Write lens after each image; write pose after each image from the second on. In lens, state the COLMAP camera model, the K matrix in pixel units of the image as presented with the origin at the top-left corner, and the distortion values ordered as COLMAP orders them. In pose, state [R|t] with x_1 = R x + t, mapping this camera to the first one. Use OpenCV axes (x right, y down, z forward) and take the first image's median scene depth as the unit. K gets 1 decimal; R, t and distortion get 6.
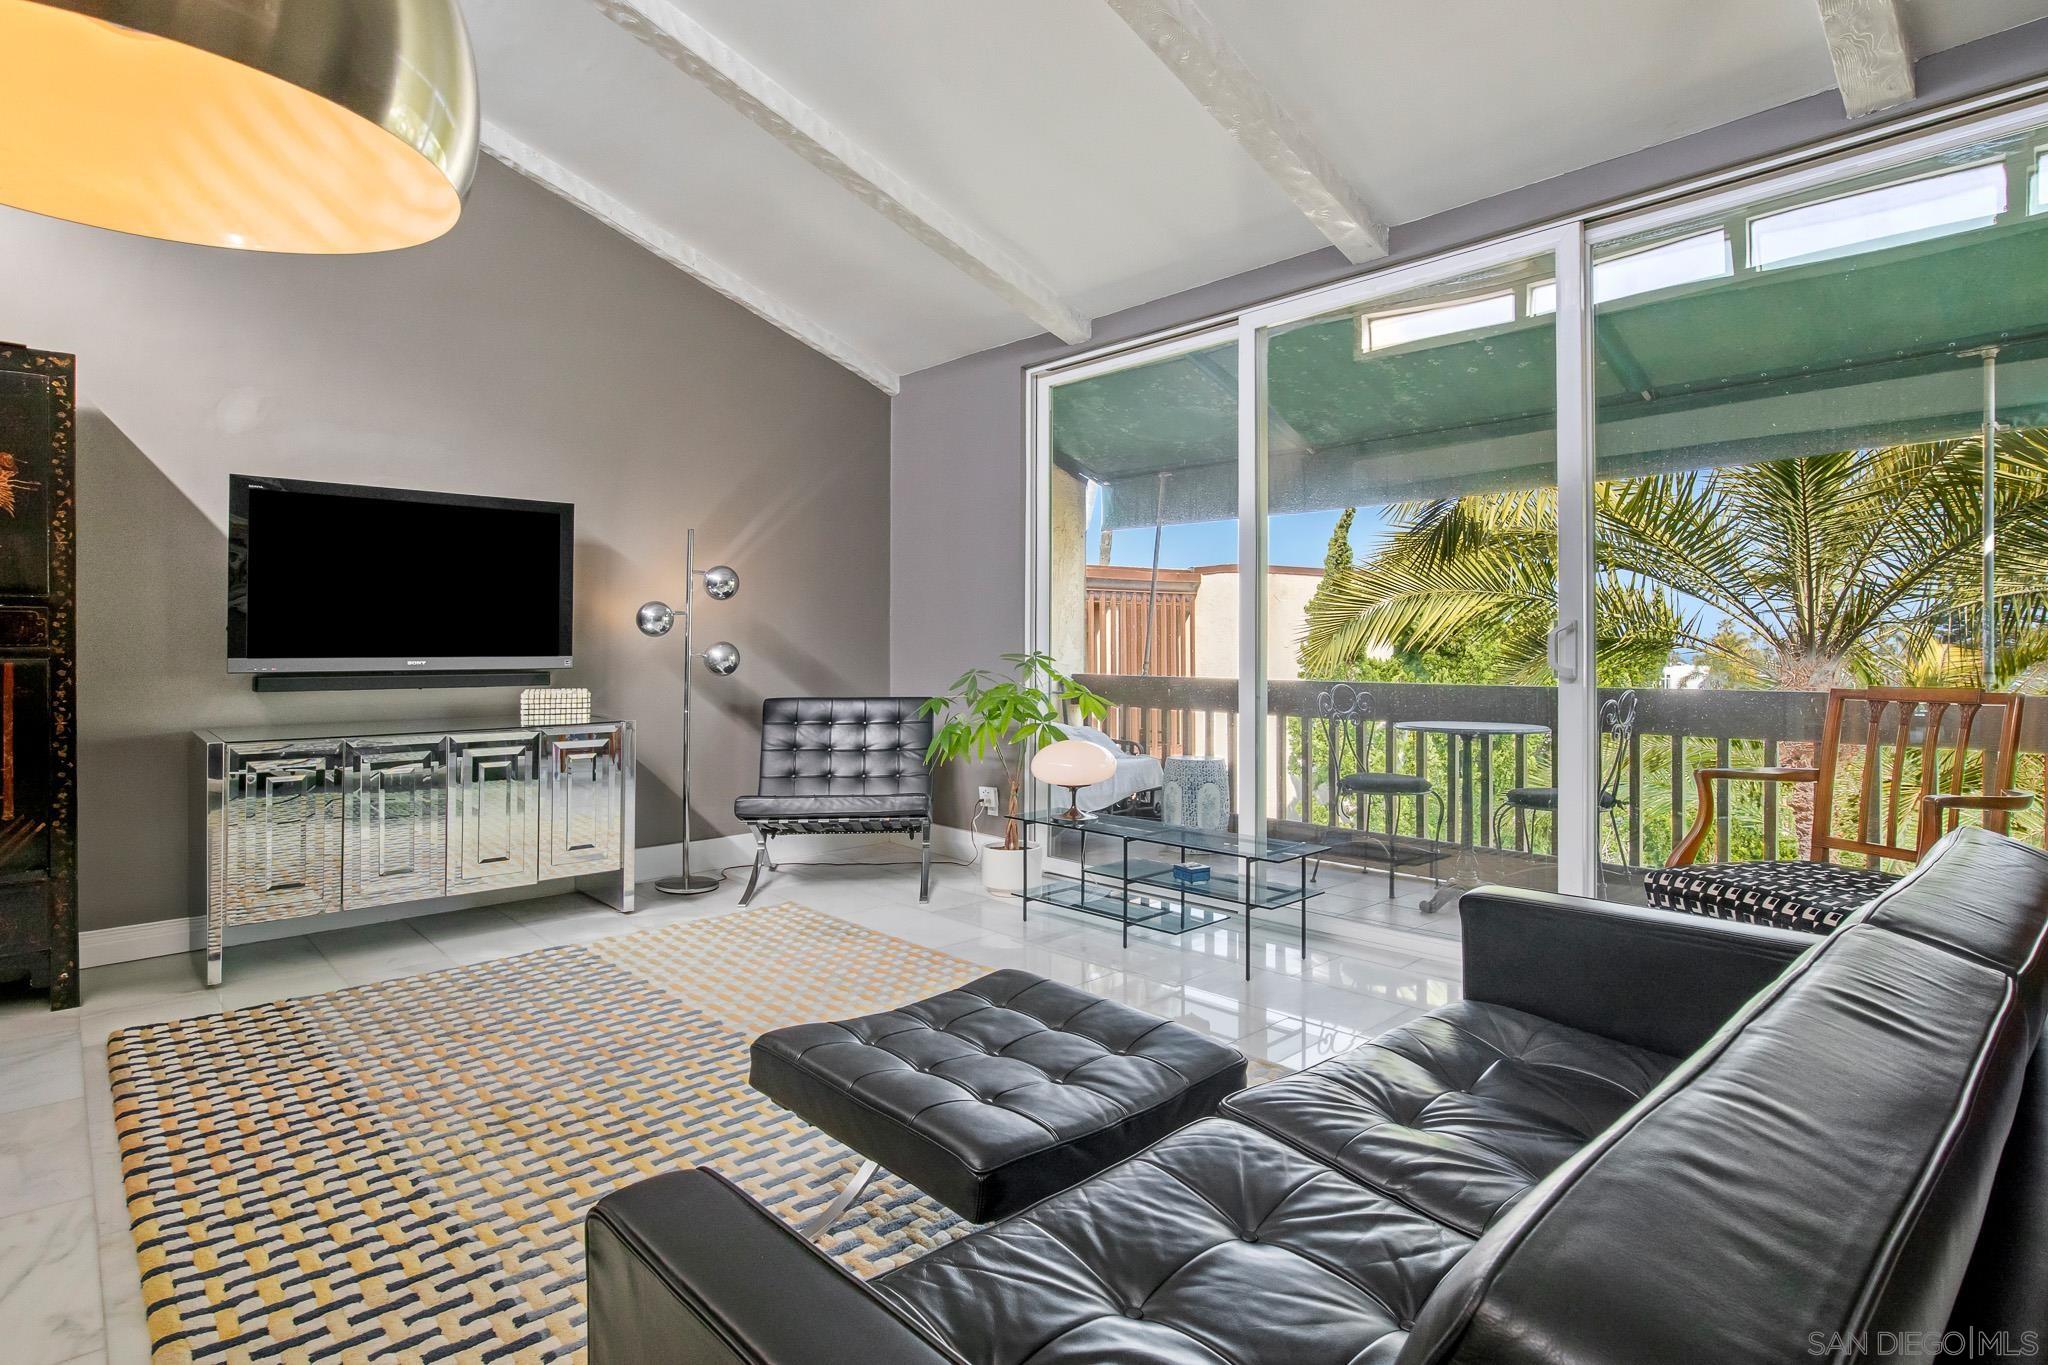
lens RADIAL K [[1062.9, 0, 973.8], [0, 1062.9, 664.0], [0, 0, 1]] dist [-0.005910, 0.012223]
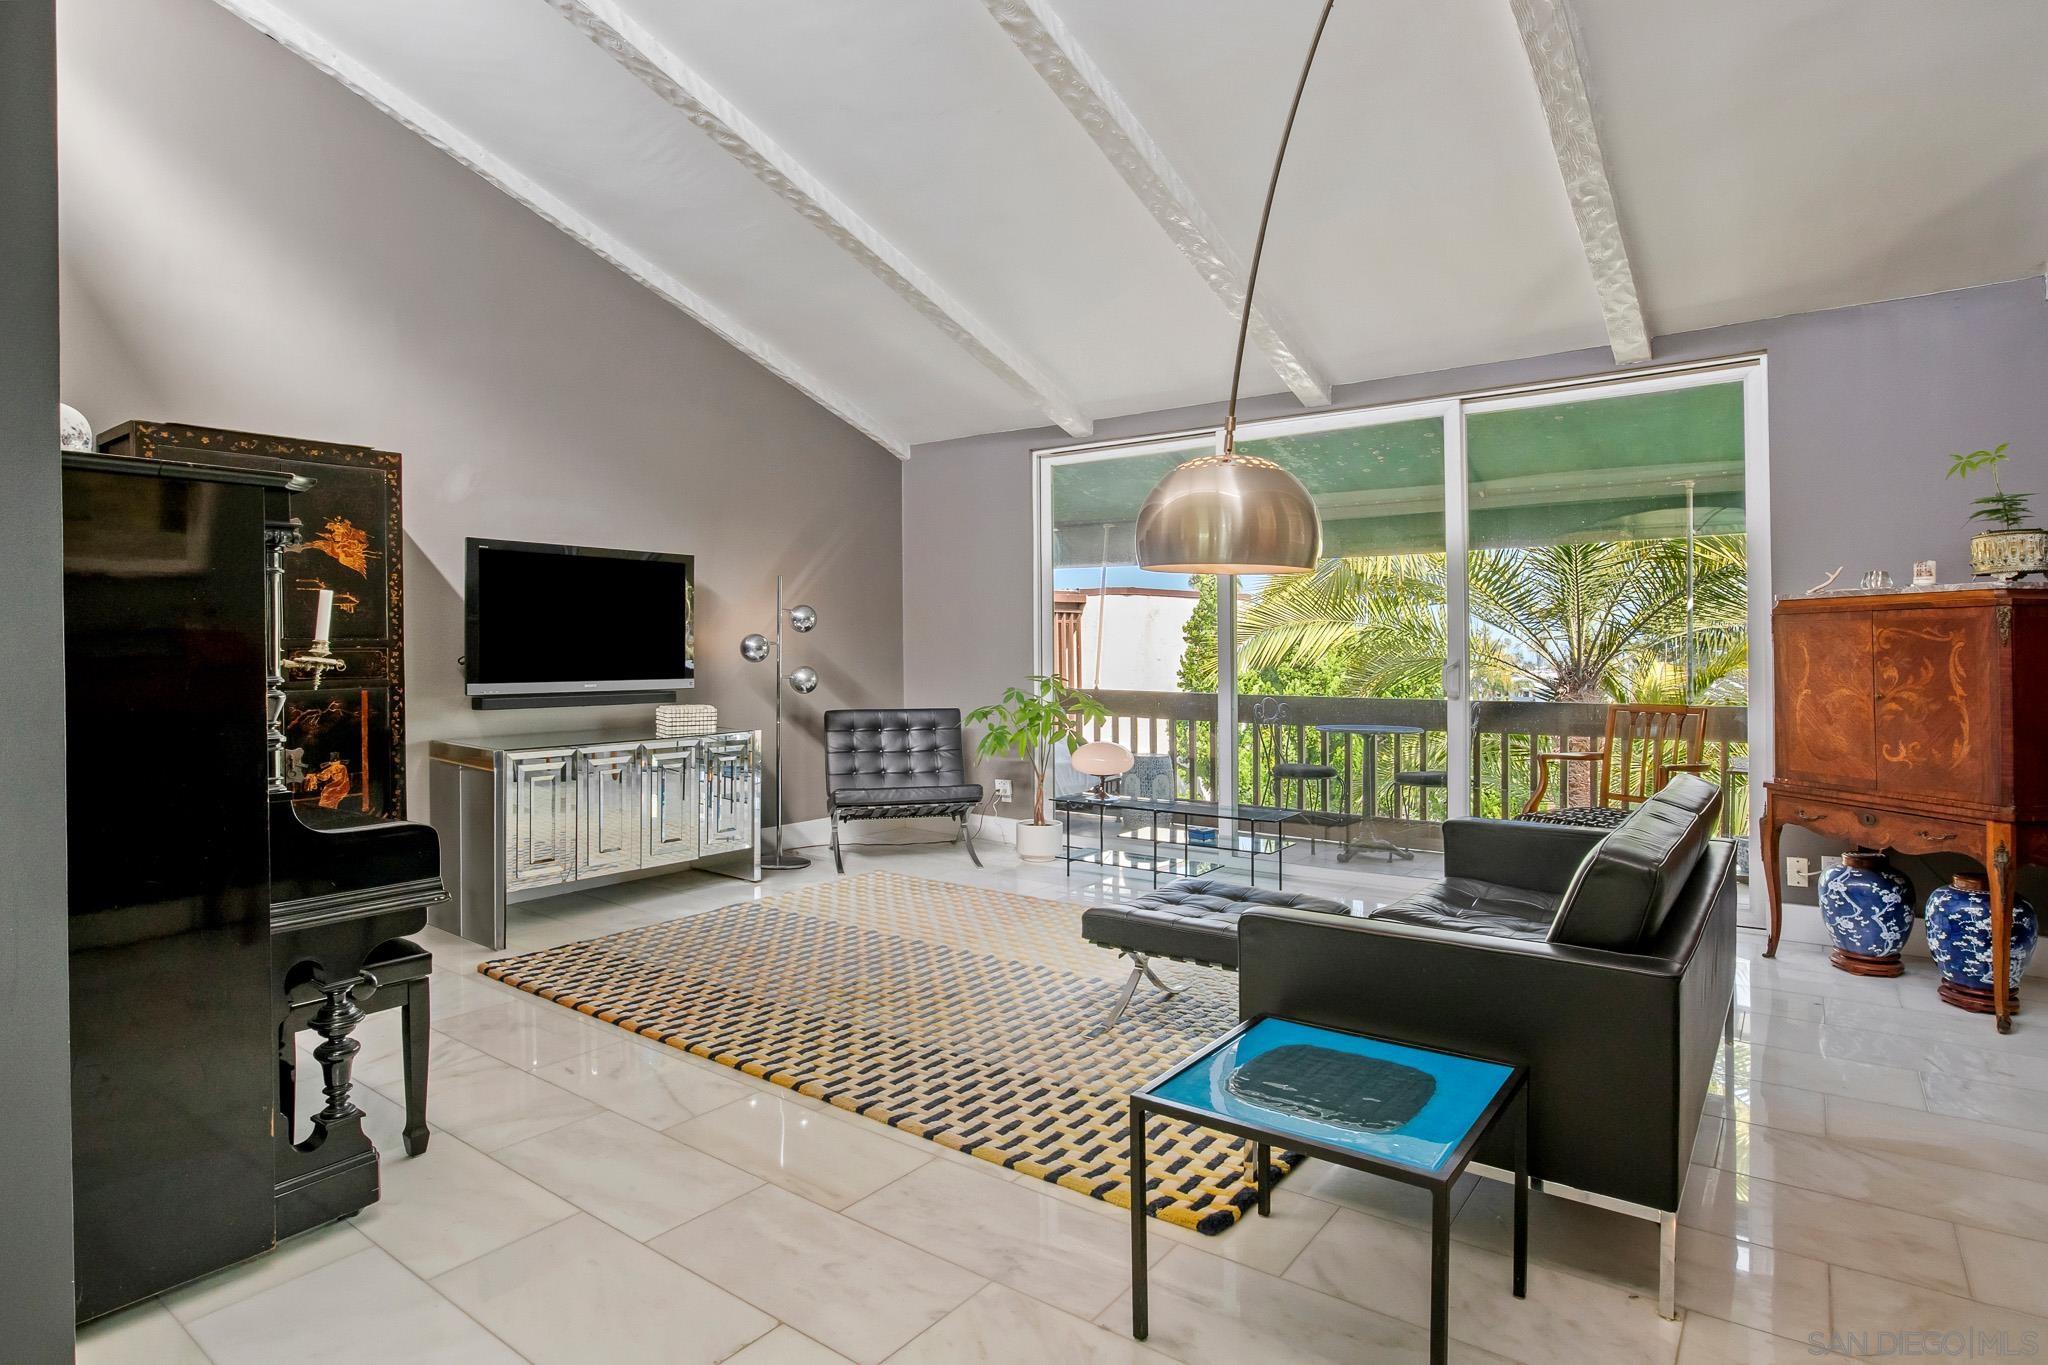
lens RADIAL K [[1062.9, 0, 963.4], [0, 1062.9, 661.7], [0, 0, 1]] dist [-0.005910, 0.012223]
pose [[0.986805, 0.000281, 0.161914, -0.295566], [0.000410, 0.999991, -0.004230, -0.023765], [-0.161913, 0.004240, 0.986796, -0.304254]]
